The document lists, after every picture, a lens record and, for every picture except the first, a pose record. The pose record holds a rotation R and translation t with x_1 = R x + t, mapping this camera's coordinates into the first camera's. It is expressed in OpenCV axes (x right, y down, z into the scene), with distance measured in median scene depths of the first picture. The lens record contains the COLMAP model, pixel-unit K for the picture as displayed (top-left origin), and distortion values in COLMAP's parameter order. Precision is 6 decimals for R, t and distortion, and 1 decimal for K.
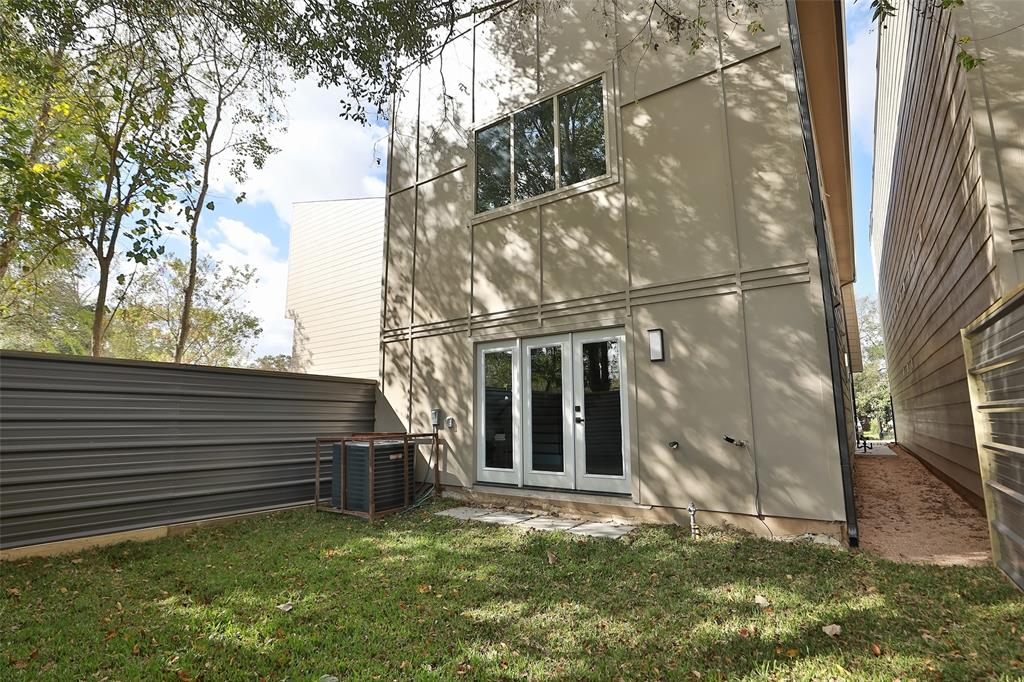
lens RADIAL K [[491.0, 0, 508.8], [0, 491.0, 344.0], [0, 0, 1]] dist [-0.048961, 0.013914]
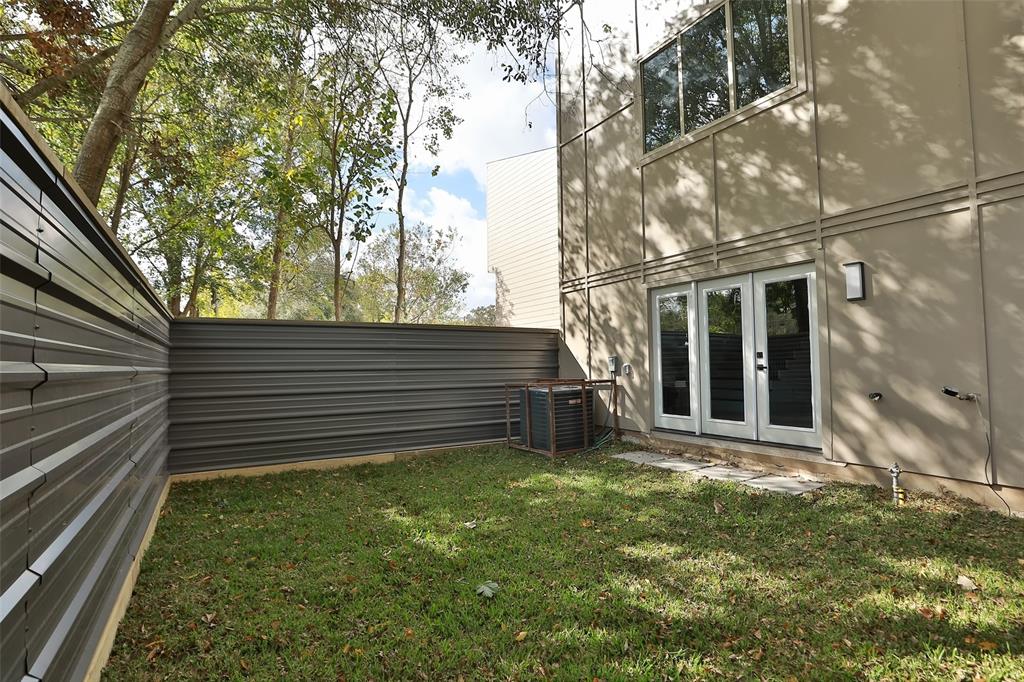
lens RADIAL K [[491.0, 0, 508.8], [0, 491.0, 344.0], [0, 0, 1]] dist [-0.048961, 0.013914]
pose [[0.918382, -0.020724, -0.395152, 0.069018], [0.065680, 0.992758, 0.100582, -0.011284], [0.390206, -0.118326, 0.913093, -0.015278]]
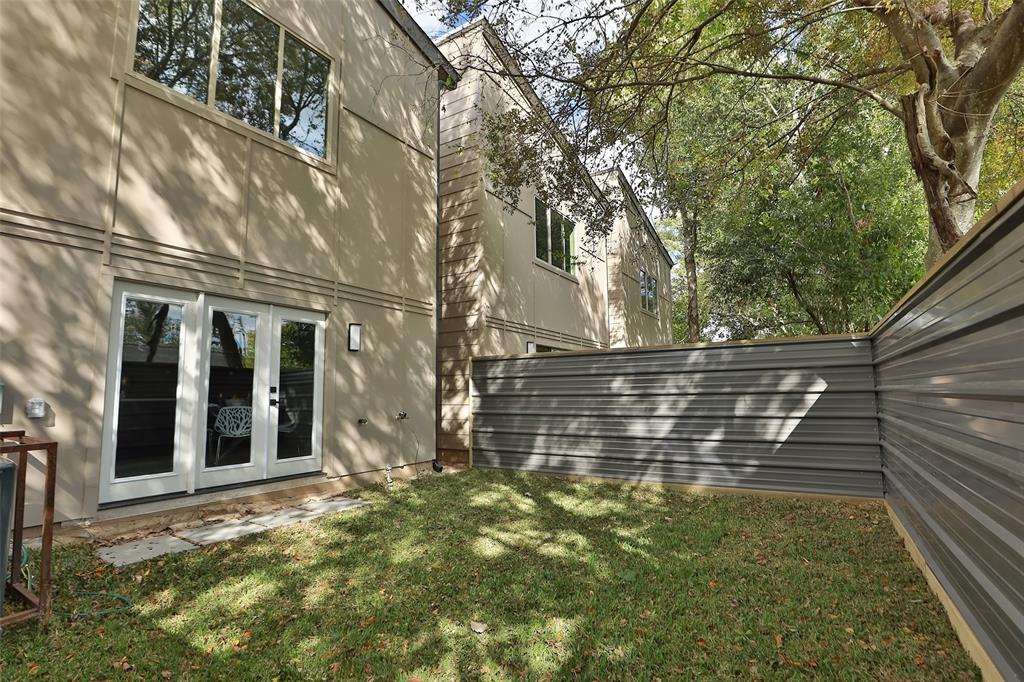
lens RADIAL K [[491.0, 0, 508.8], [0, 491.0, 344.0], [0, 0, 1]] dist [-0.048961, 0.013914]
pose [[-0.061767, 0.107923, 0.992239, -0.808766], [-0.144094, 0.982758, -0.115862, 0.091839], [-0.987634, -0.150132, -0.045151, 0.637006]]
